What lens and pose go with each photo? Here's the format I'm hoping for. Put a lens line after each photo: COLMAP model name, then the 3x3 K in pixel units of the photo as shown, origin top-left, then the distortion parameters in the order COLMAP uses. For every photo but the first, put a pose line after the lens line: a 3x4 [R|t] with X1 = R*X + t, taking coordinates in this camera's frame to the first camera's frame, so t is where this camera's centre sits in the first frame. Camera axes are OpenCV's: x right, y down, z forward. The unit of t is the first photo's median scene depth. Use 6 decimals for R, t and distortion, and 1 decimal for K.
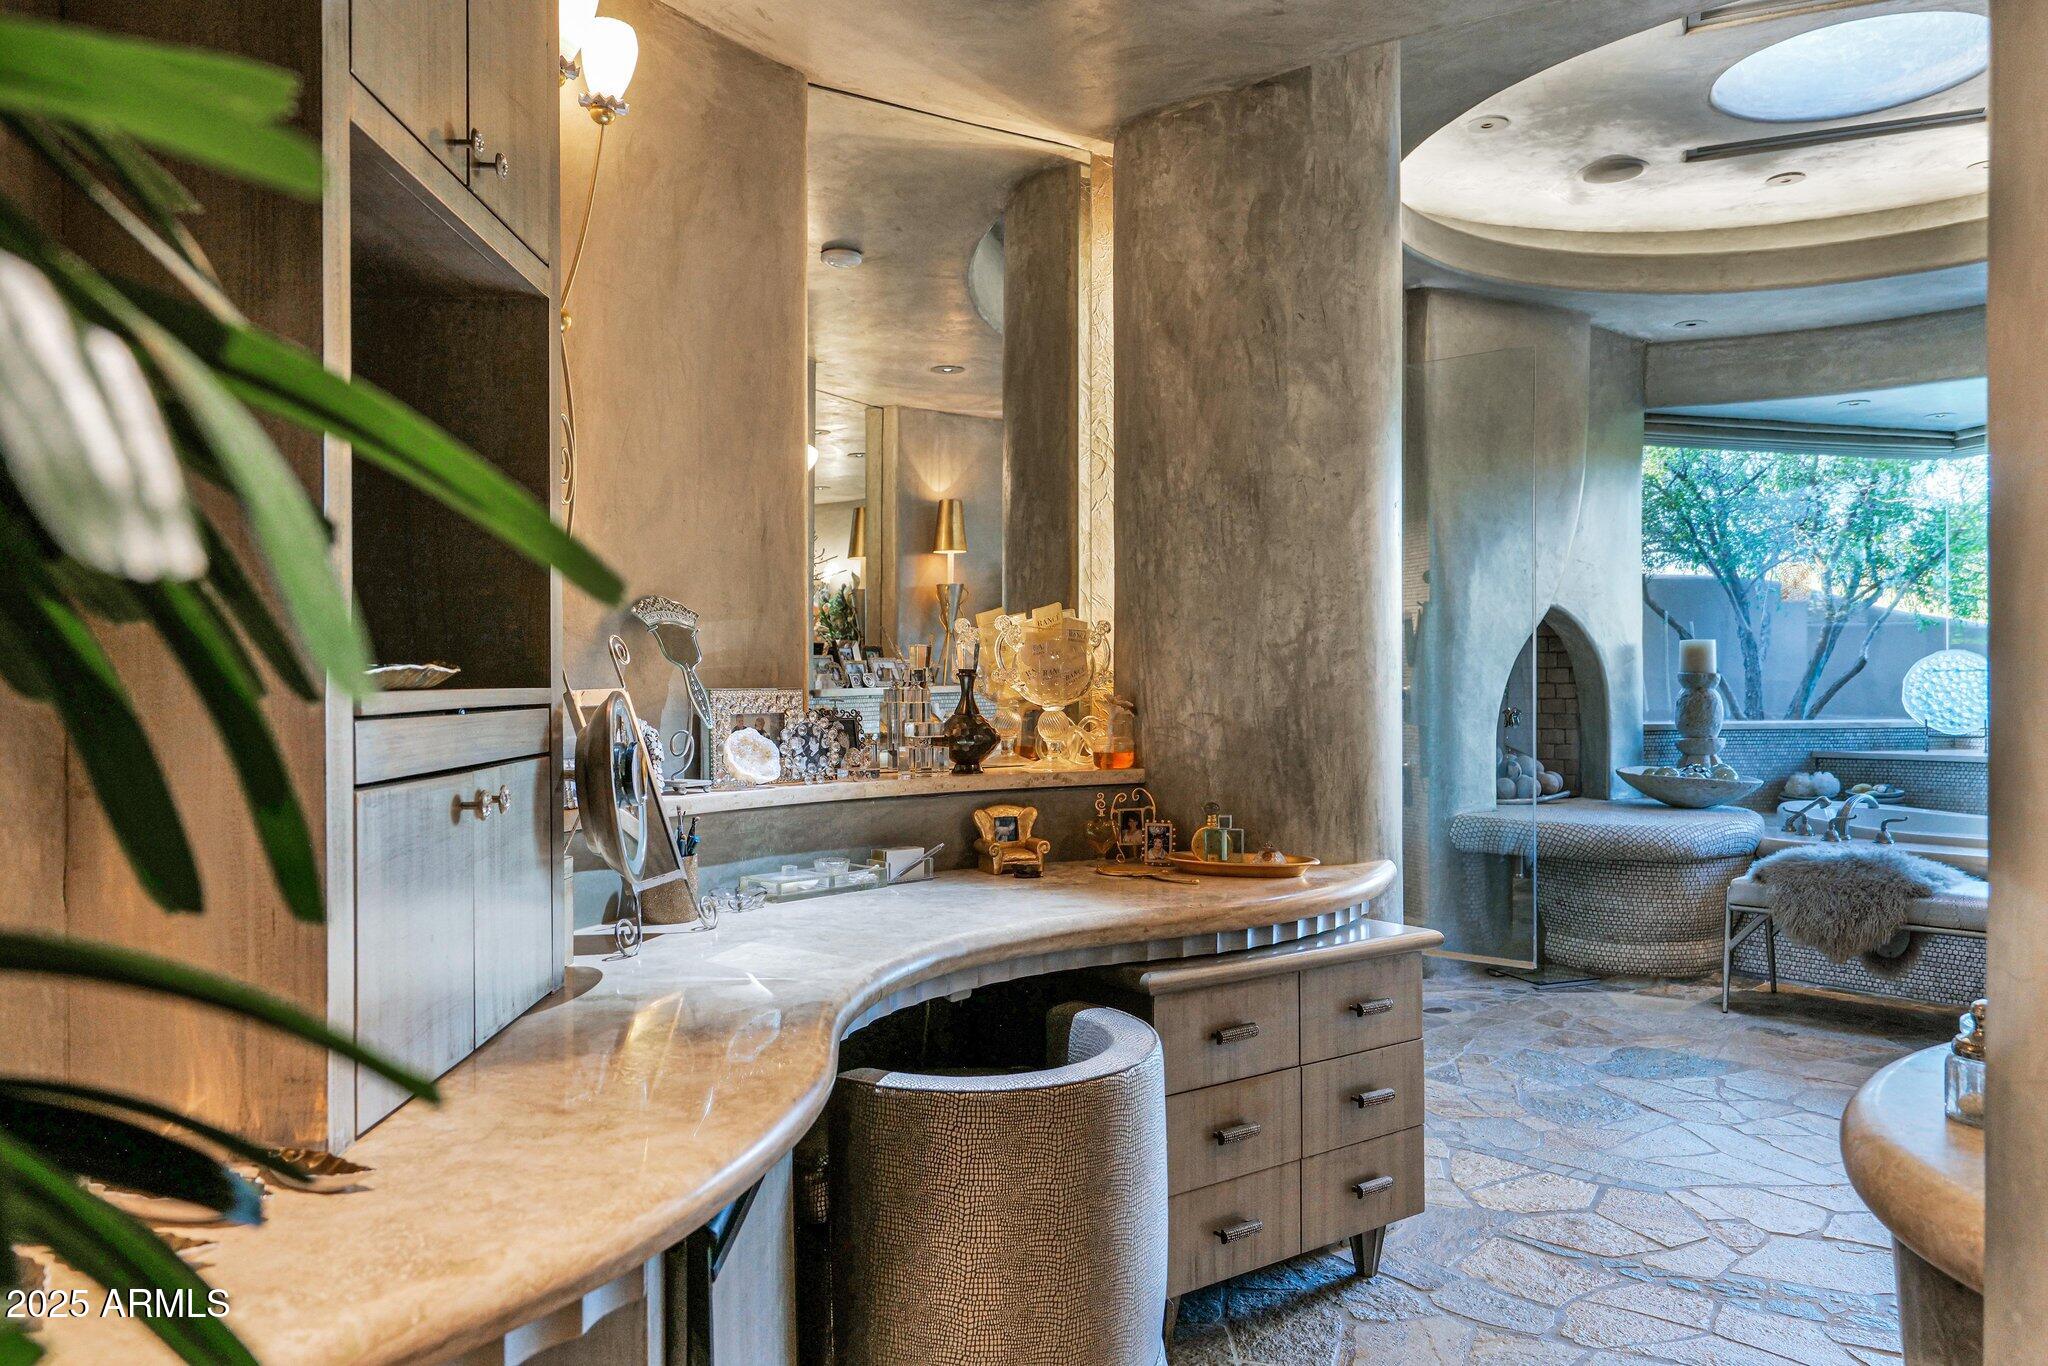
lens RADIAL K [[1476.1, 0, 1024.4], [0, 1476.1, 684.4], [0, 0, 1]] dist [0.003289, 0.000709]
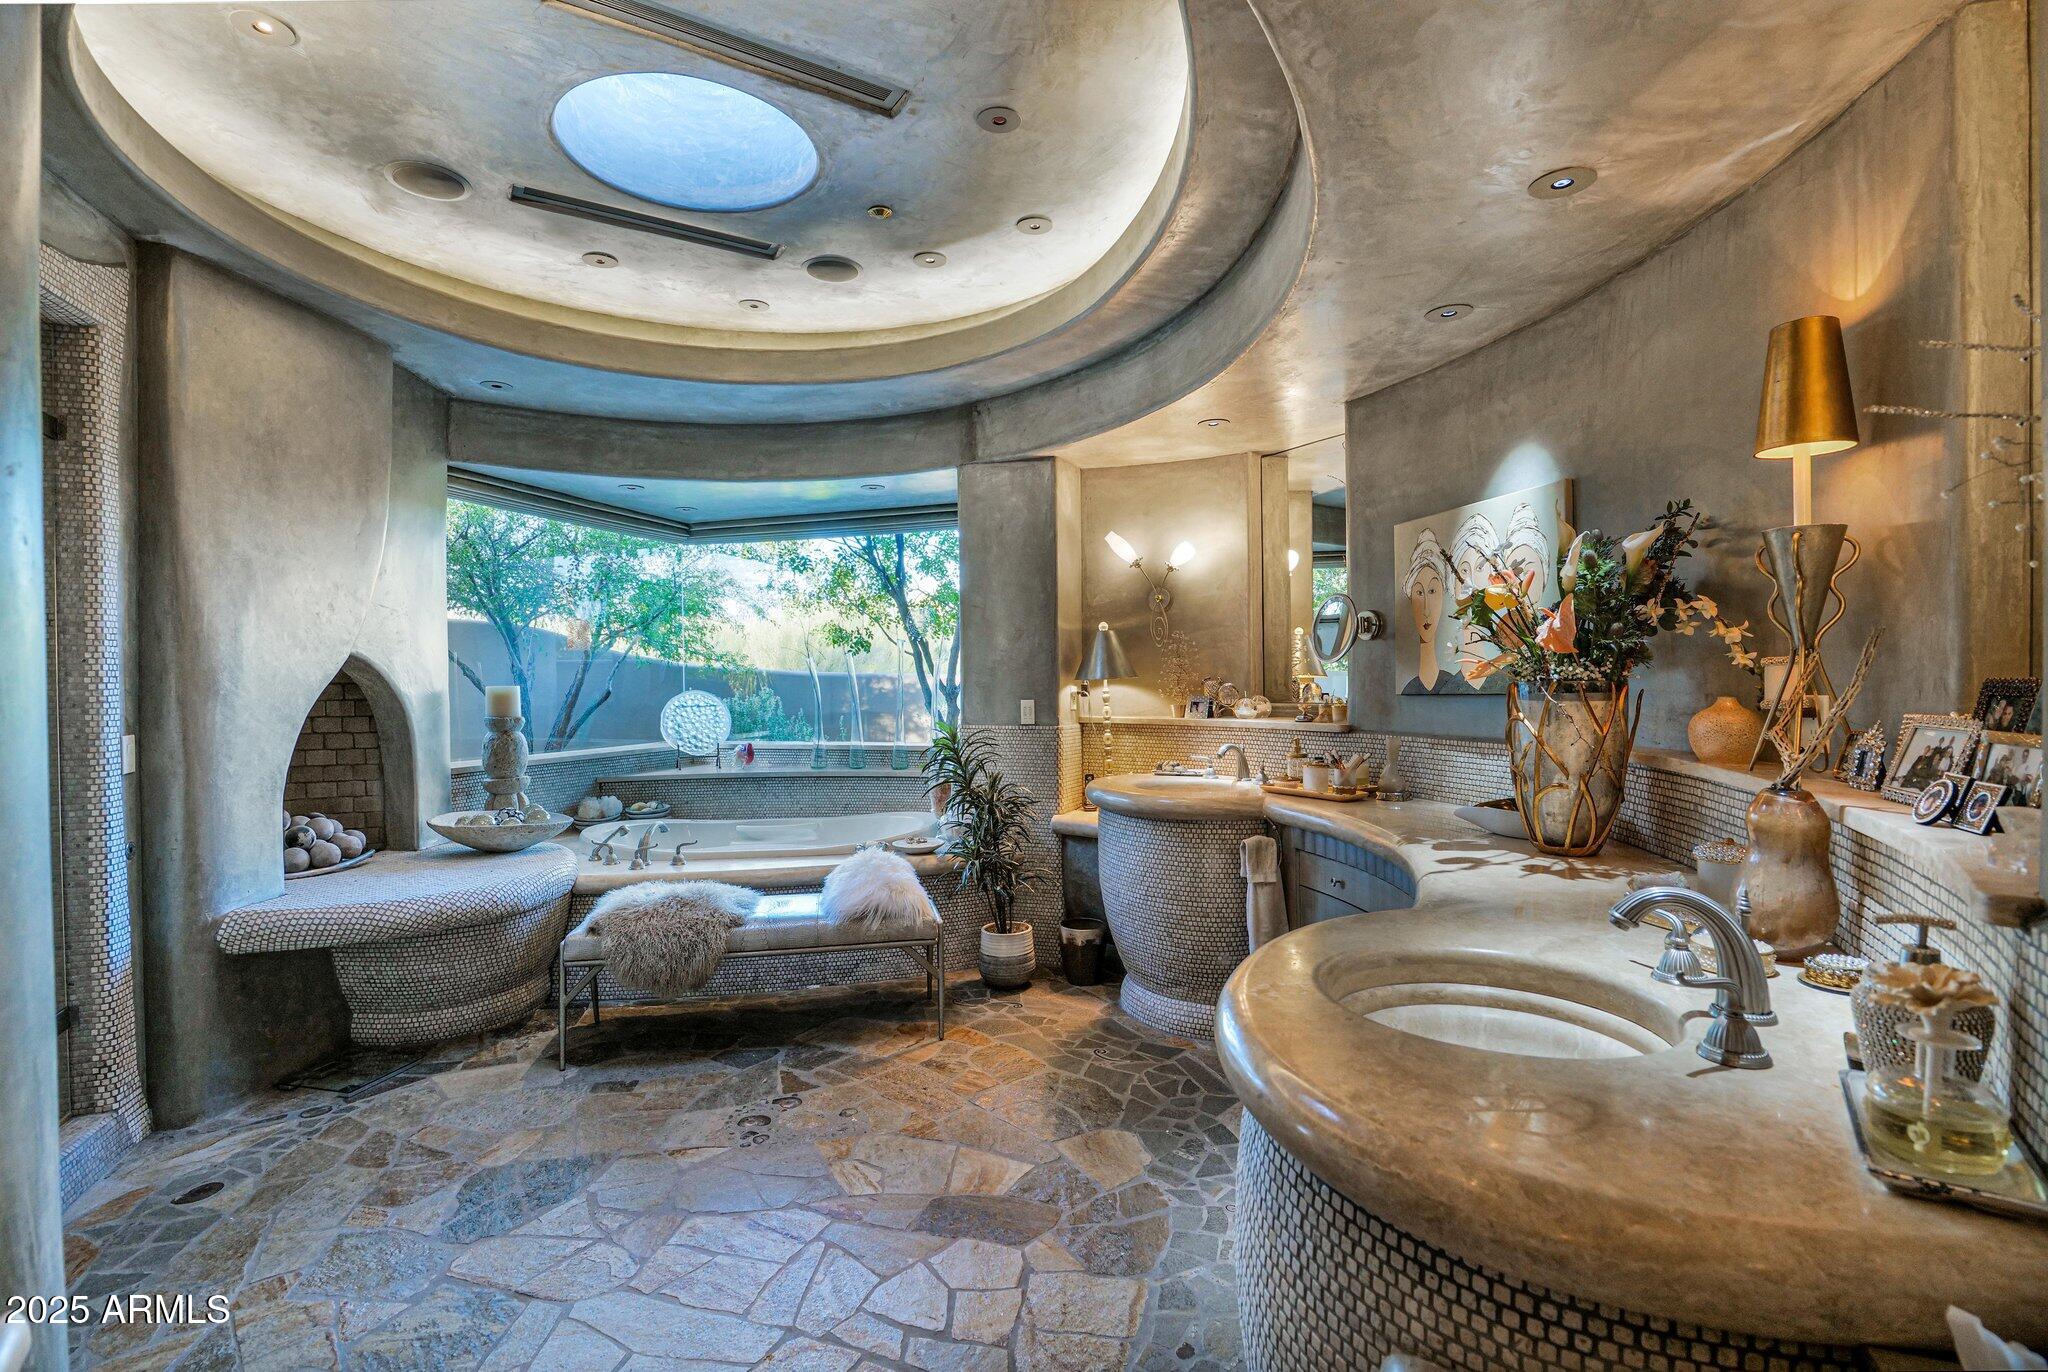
lens RADIAL K [[956.2, 0, 1026.8], [0, 956.2, 691.5], [0, 0, 1]] dist [-0.019276, 0.001992]
pose [[0.553635, -0.013157, 0.832656, 0.097341], [0.009077, 0.999911, 0.009765, -0.030745], [-0.832710, 0.002152, 0.553705, 0.317597]]
